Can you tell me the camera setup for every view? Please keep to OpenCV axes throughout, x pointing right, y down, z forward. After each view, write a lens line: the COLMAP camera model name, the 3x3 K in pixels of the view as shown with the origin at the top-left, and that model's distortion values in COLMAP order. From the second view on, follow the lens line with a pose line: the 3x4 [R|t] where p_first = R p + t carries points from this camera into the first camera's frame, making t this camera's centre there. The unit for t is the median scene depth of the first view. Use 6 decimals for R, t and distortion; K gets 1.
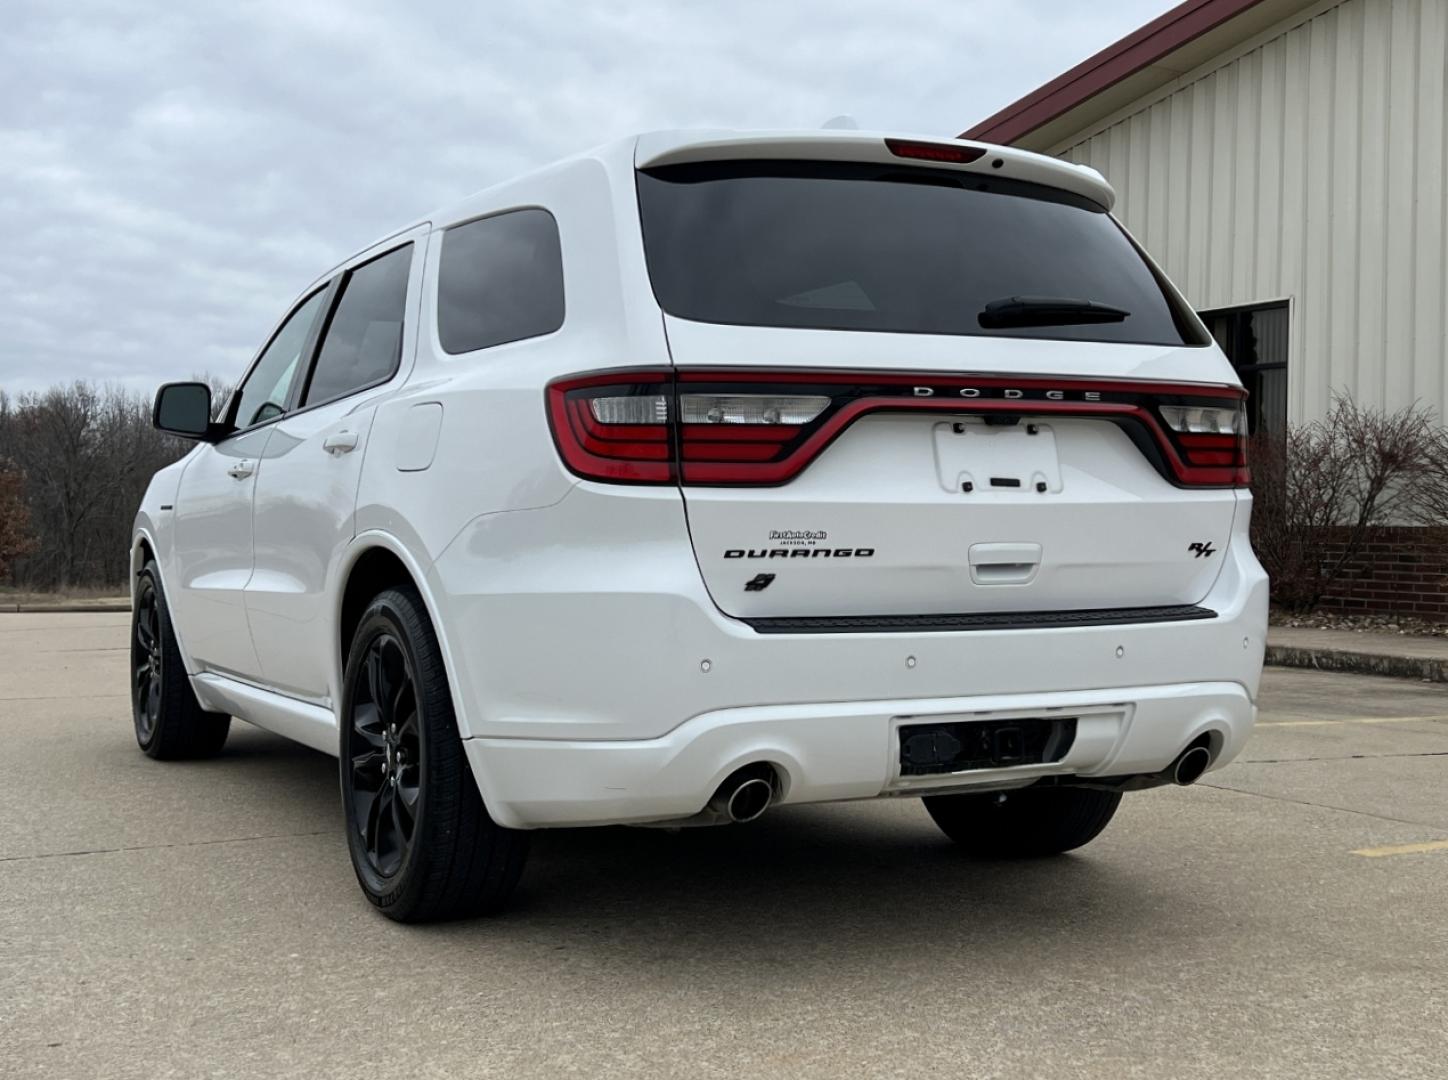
lens RADIAL K [[2182.8, 0, 726.2], [0, 2182.8, 542.4], [0, 0, 1]] dist [-0.155265, 0.000000]
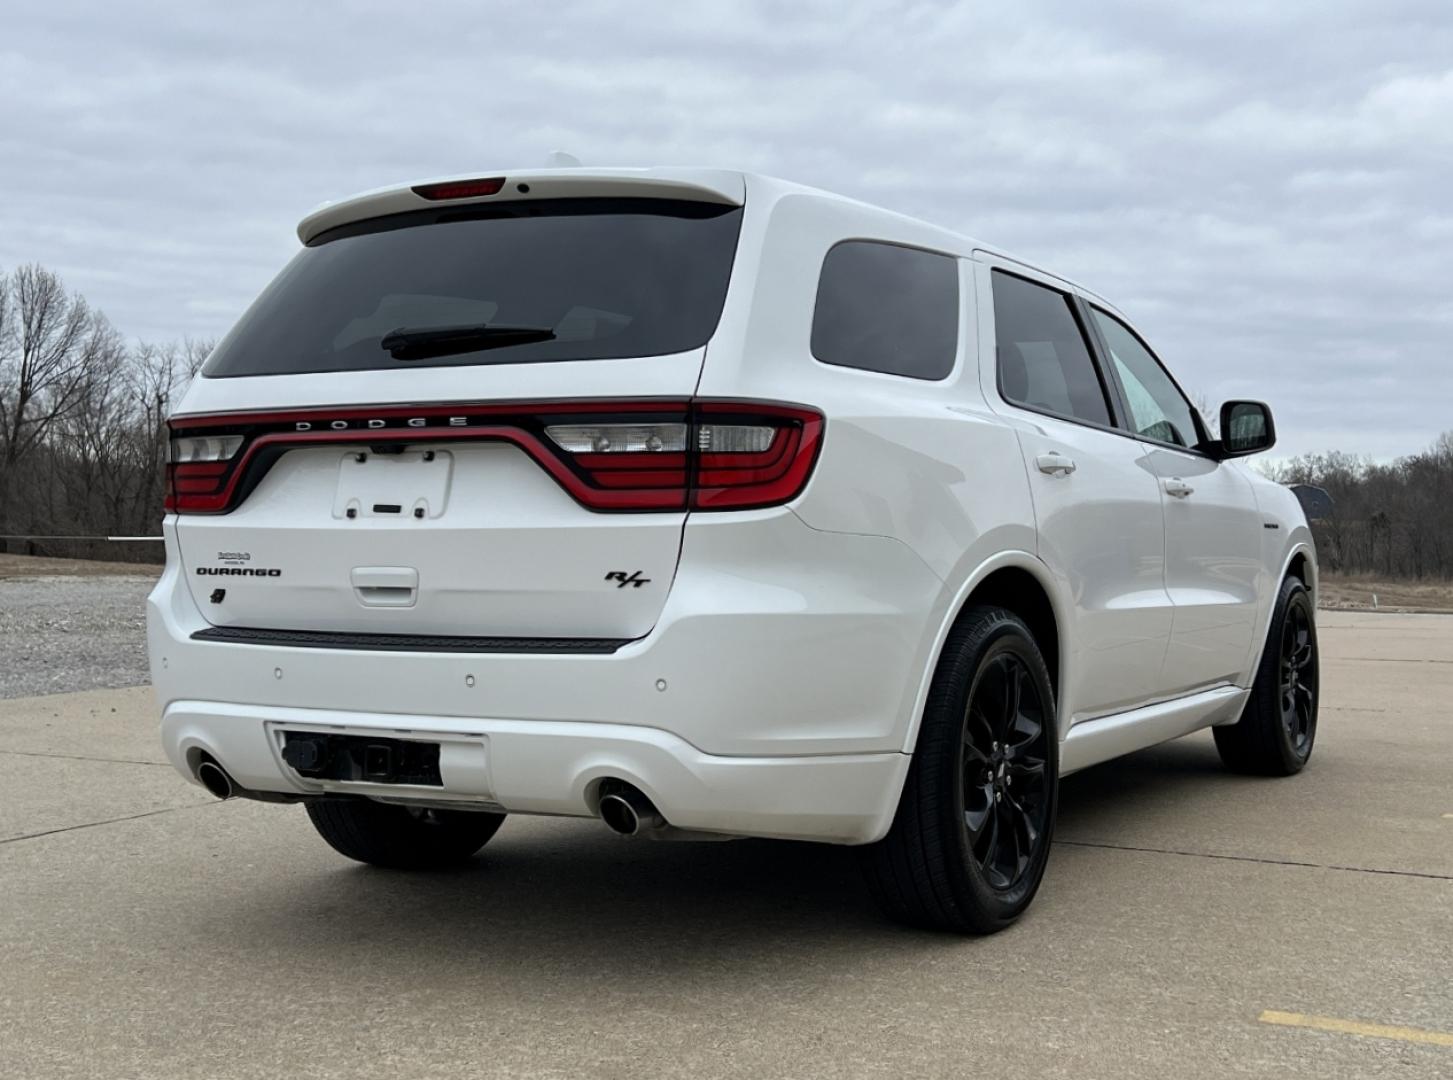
lens RADIAL K [[2143.8, 0, 730.5], [0, 2143.8, 533.9], [0, 0, 1]] dist [-0.121198, 0.000000]
pose [[0.542316, 0.003203, -0.840169, 1.074445], [-0.015344, 0.999864, -0.006092, -0.011828], [0.840035, 0.016196, 0.542291, 0.584681]]
